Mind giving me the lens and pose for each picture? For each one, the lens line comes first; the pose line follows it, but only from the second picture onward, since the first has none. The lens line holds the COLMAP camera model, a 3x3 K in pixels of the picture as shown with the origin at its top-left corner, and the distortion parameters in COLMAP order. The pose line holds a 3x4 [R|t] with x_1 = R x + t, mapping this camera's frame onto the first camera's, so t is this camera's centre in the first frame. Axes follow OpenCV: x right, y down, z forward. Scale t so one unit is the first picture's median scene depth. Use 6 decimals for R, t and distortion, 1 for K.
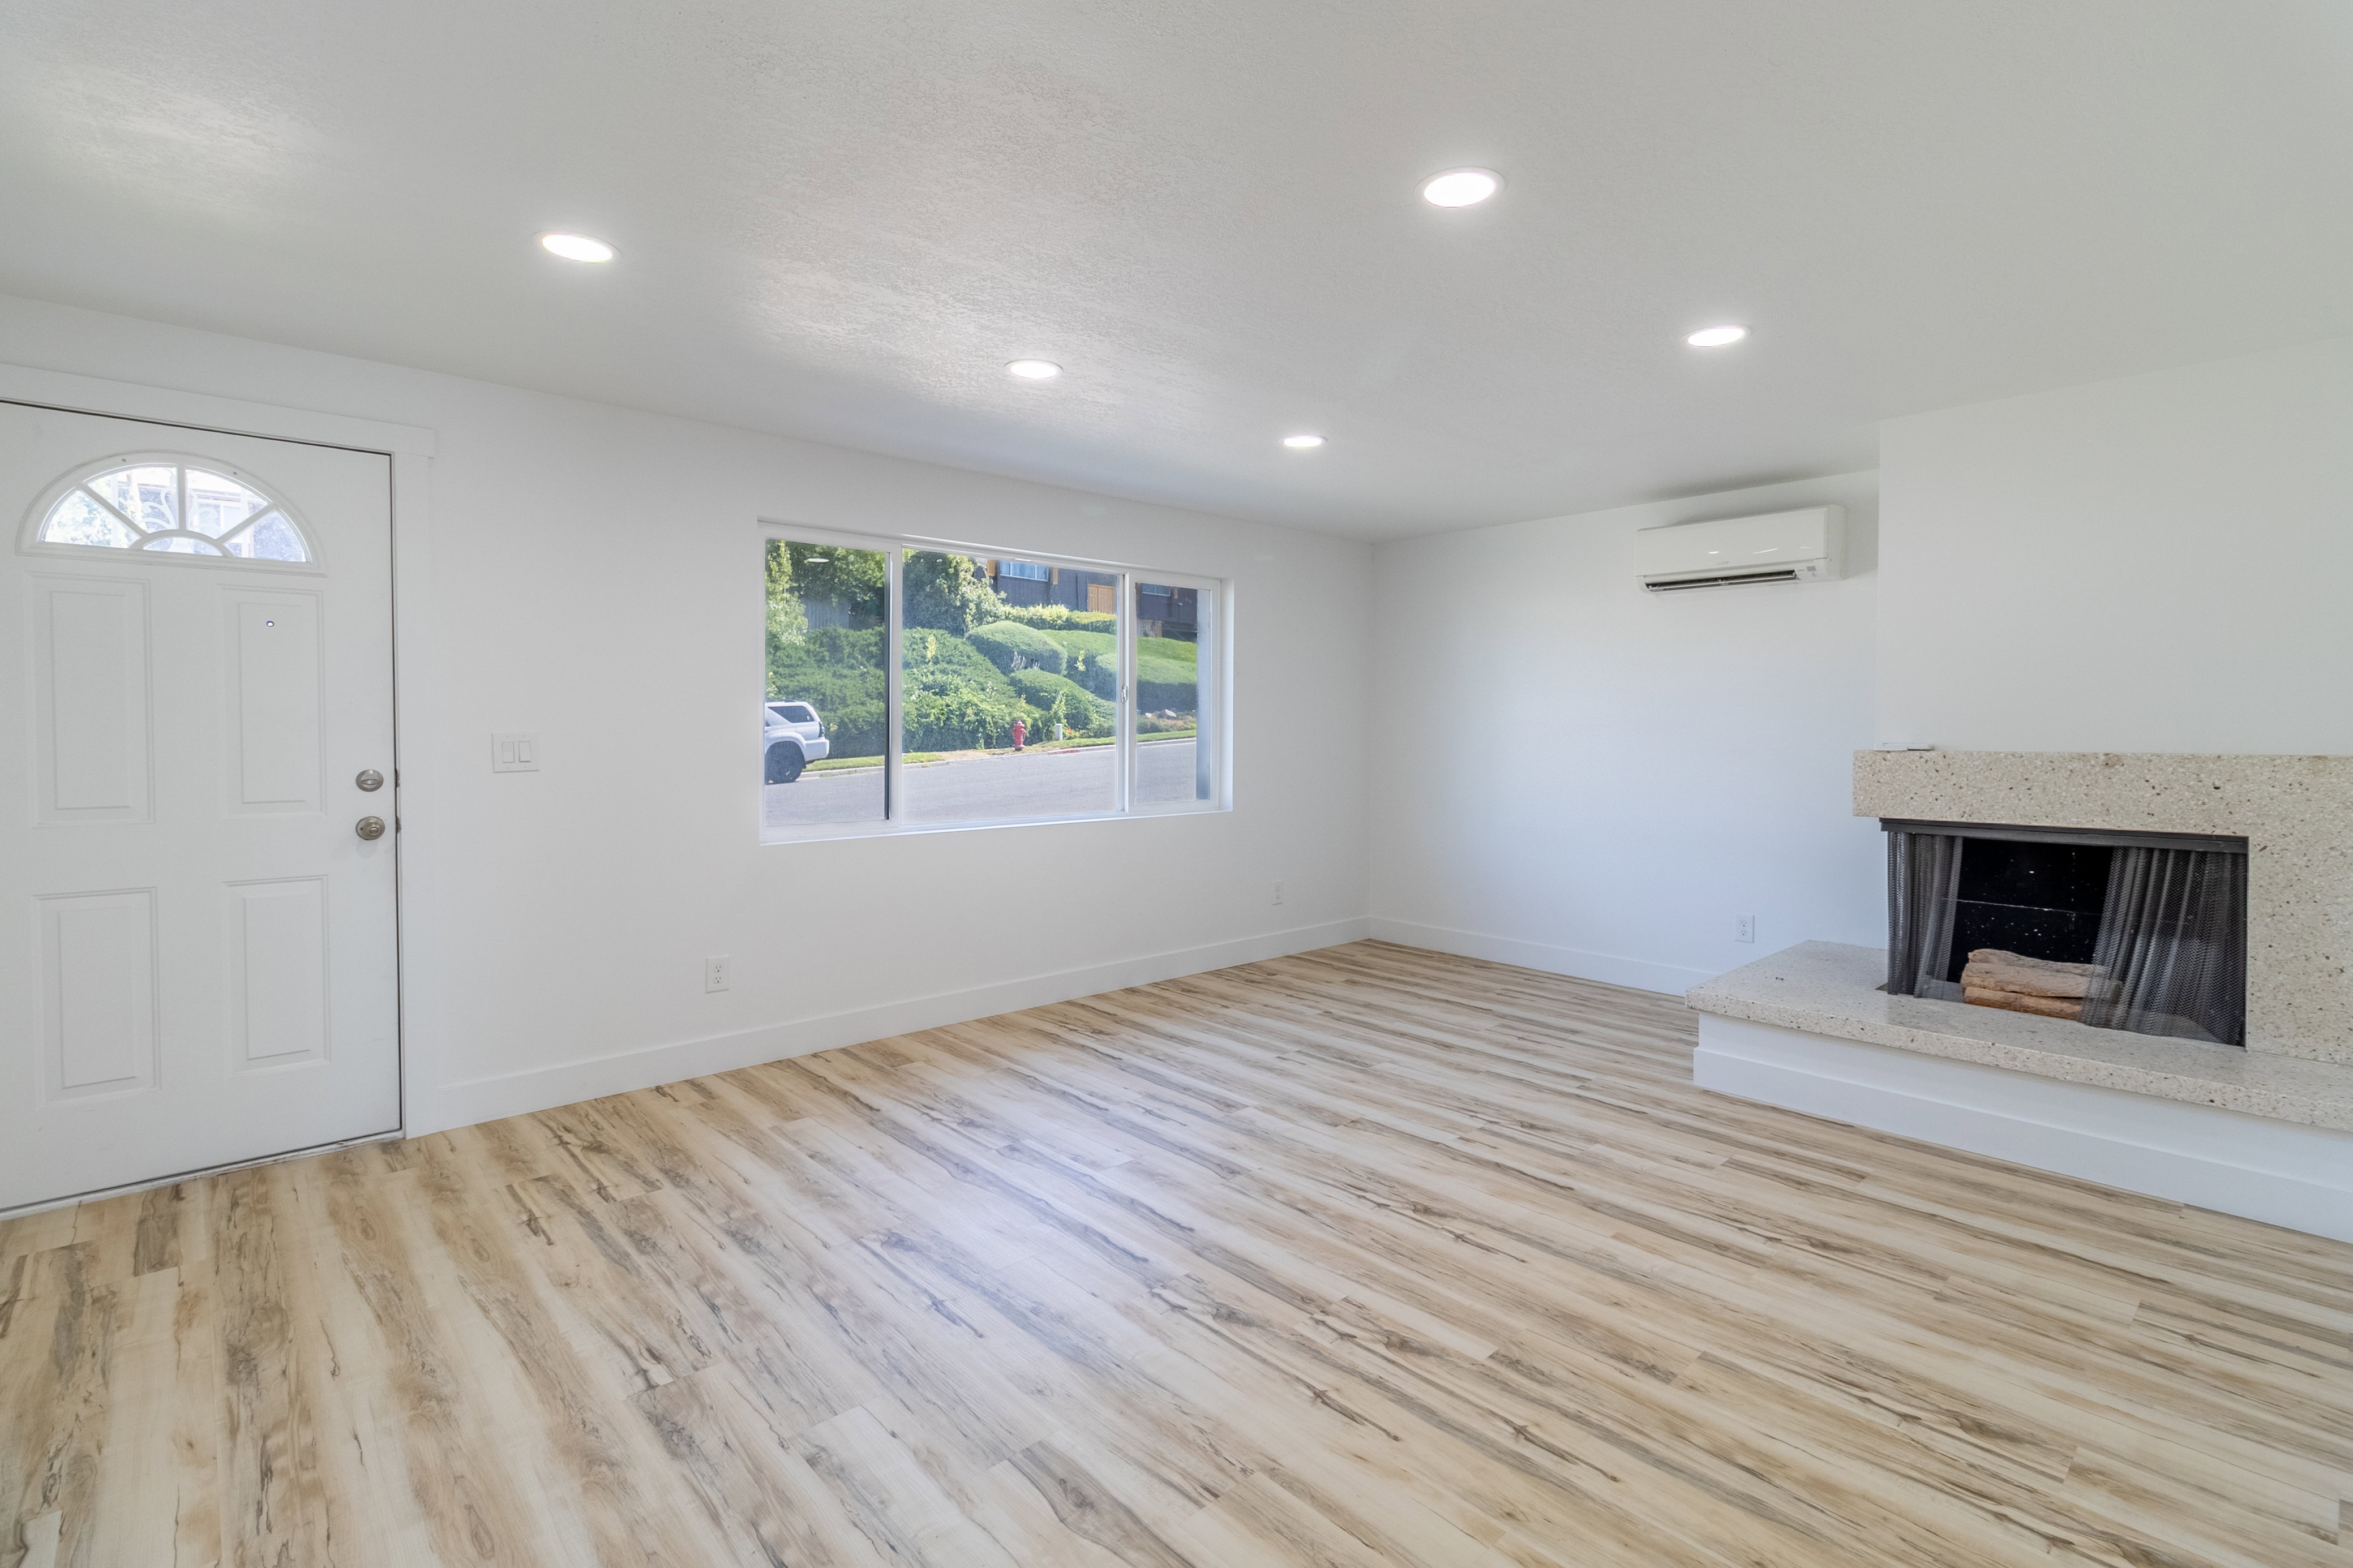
lens RADIAL K [[1084.6, 0, 1179.5], [0, 1084.6, 763.5], [0, 0, 1]] dist [-0.001287, -0.000452]
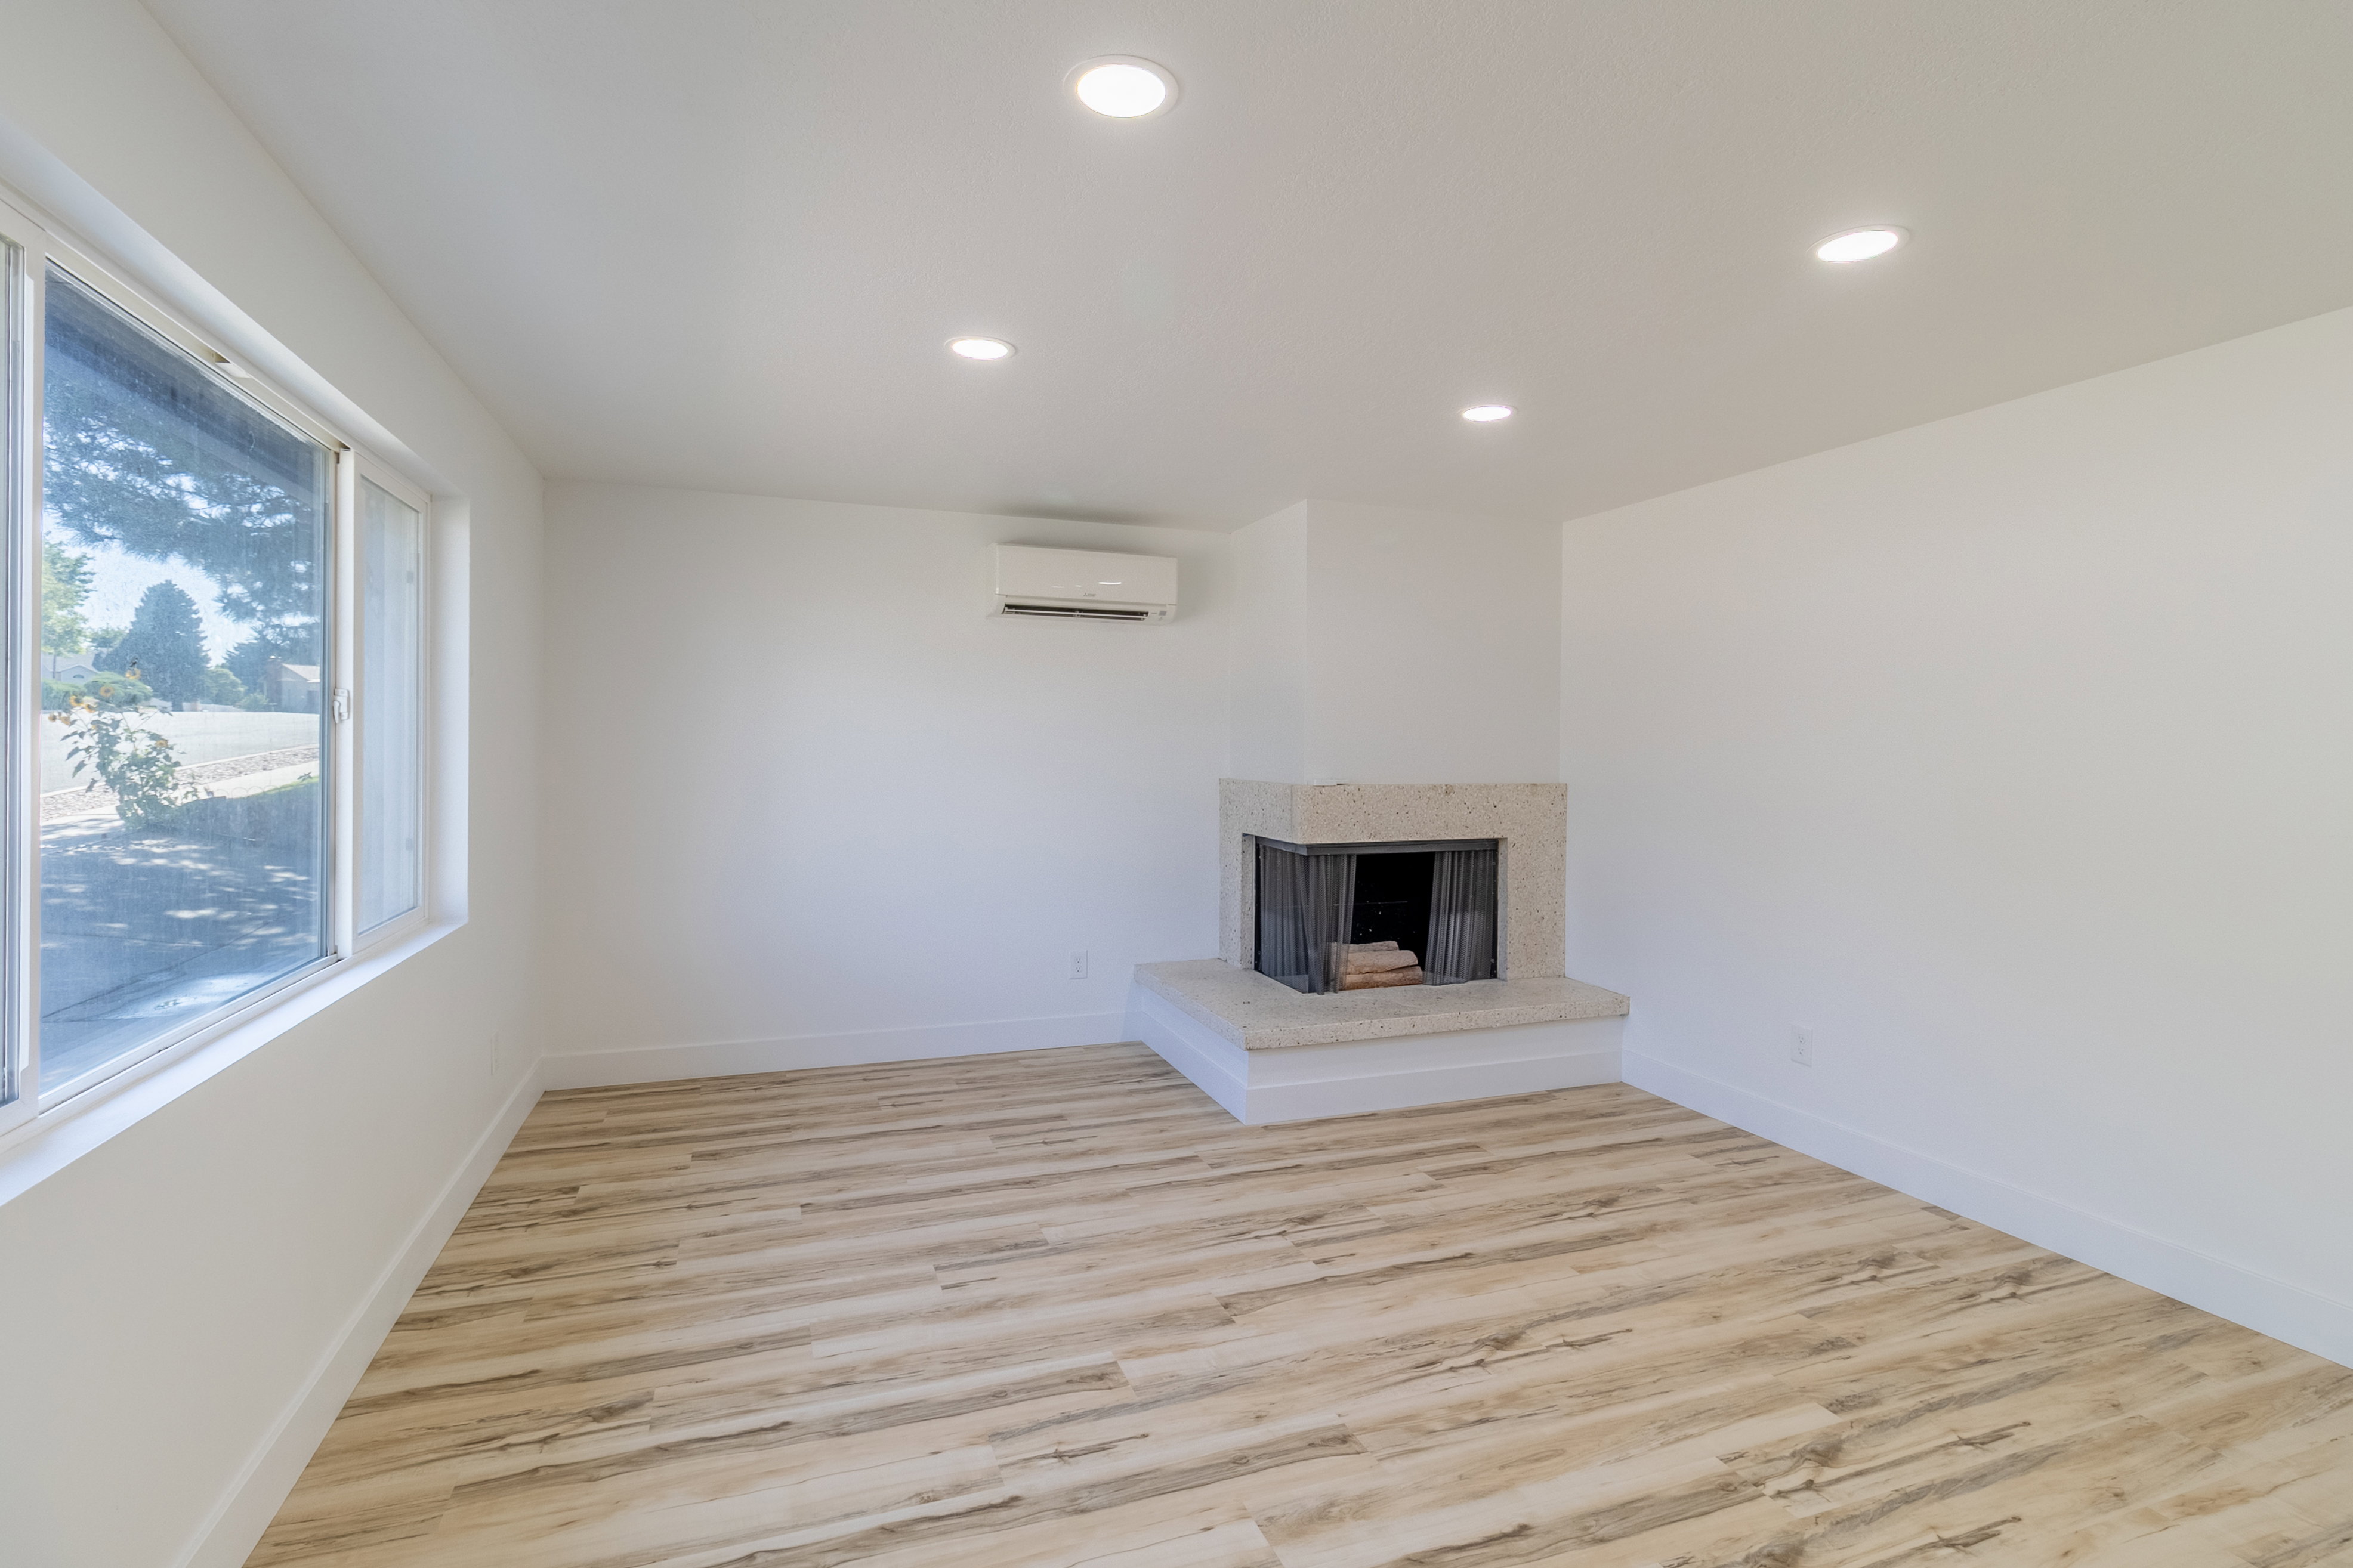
lens RADIAL K [[1144.0, 0, 1180.2], [0, 1144.0, 797.3], [0, 0, 1]] dist [0.000459, 0.000428]
pose [[0.376399, -0.044647, 0.925381, -0.628691], [0.028147, 0.998928, 0.036747, -0.057655], [-0.926030, 0.012215, 0.377252, 0.801326]]
